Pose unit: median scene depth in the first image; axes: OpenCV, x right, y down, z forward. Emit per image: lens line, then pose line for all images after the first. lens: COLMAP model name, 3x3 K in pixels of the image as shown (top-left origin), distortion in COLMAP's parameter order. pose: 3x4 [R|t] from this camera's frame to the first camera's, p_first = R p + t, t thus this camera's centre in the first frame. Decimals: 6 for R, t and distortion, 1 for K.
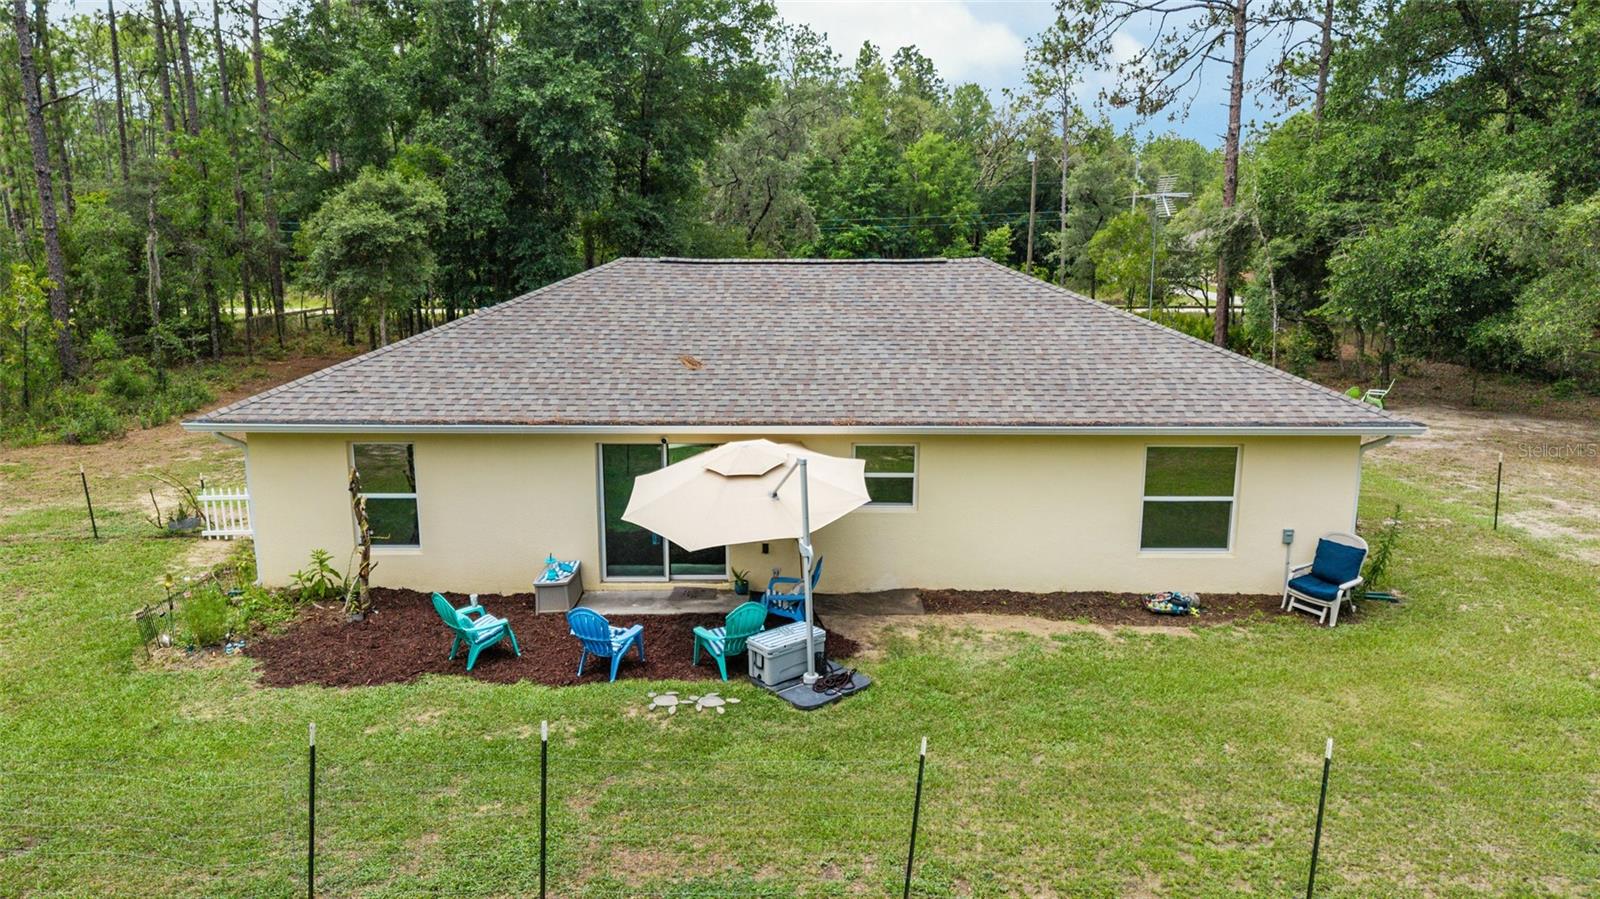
lens RADIAL K [[1098.3, 0, 798.0], [0, 1098.3, 450.5], [0, 0, 1]] dist [0.034288, -0.022135]
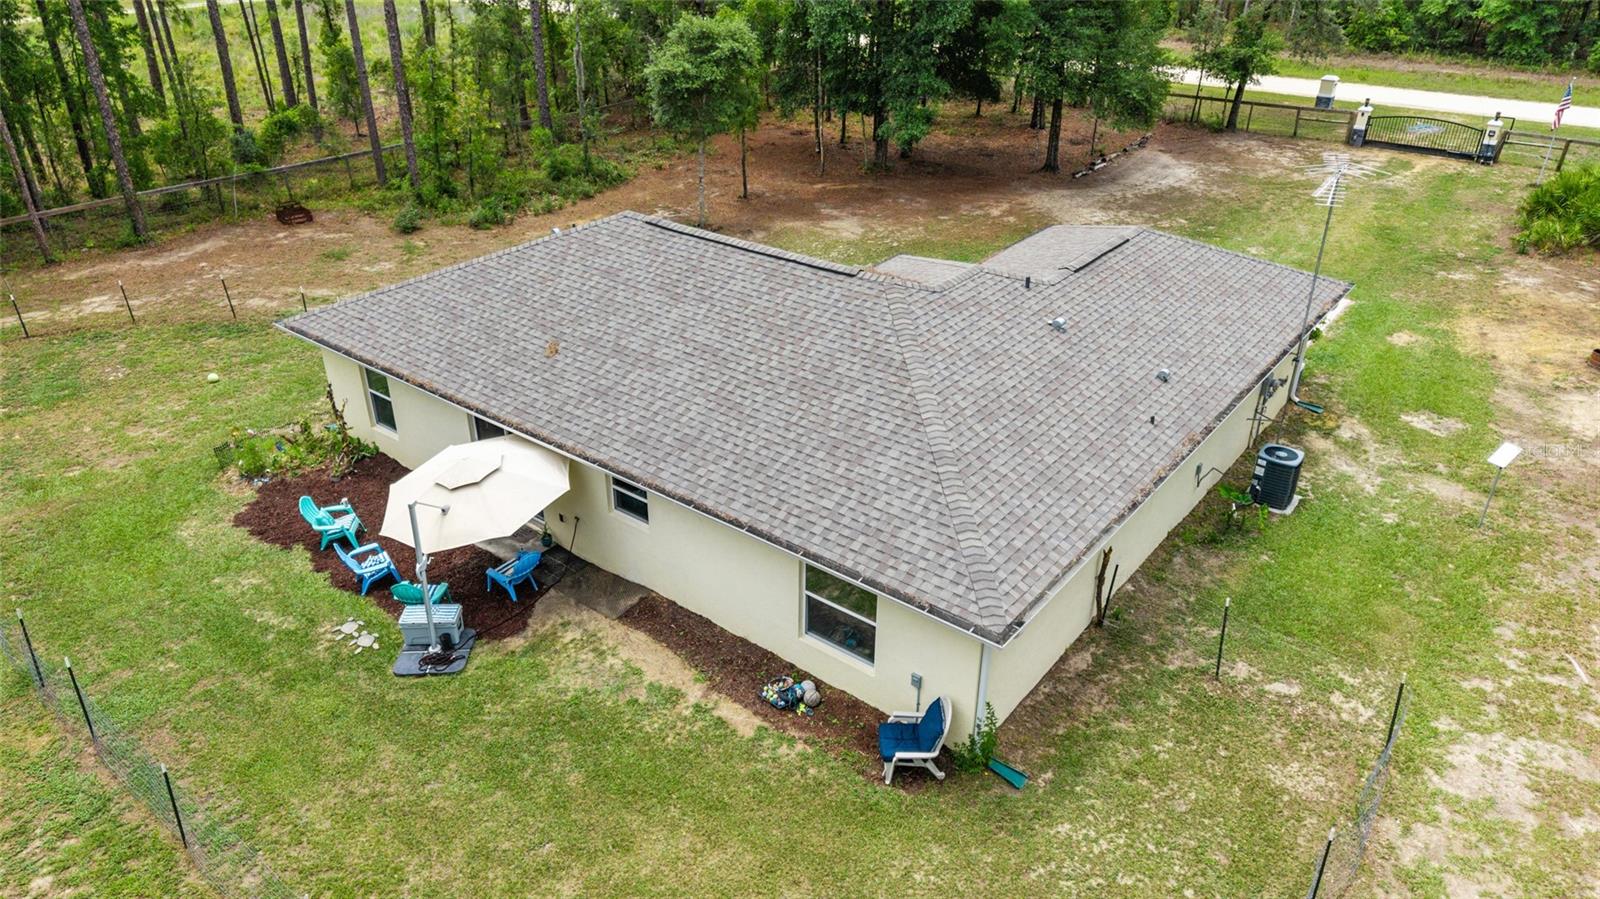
lens RADIAL K [[1098.3, 0, 798.4], [0, 1098.3, 450.4], [0, 0, 1]] dist [0.034288, -0.022135]
pose [[0.784154, 0.292857, -0.547118, 0.912924], [-0.118834, 0.936190, 0.330798, -0.461338], [0.609083, -0.194380, 0.768918, 0.252347]]
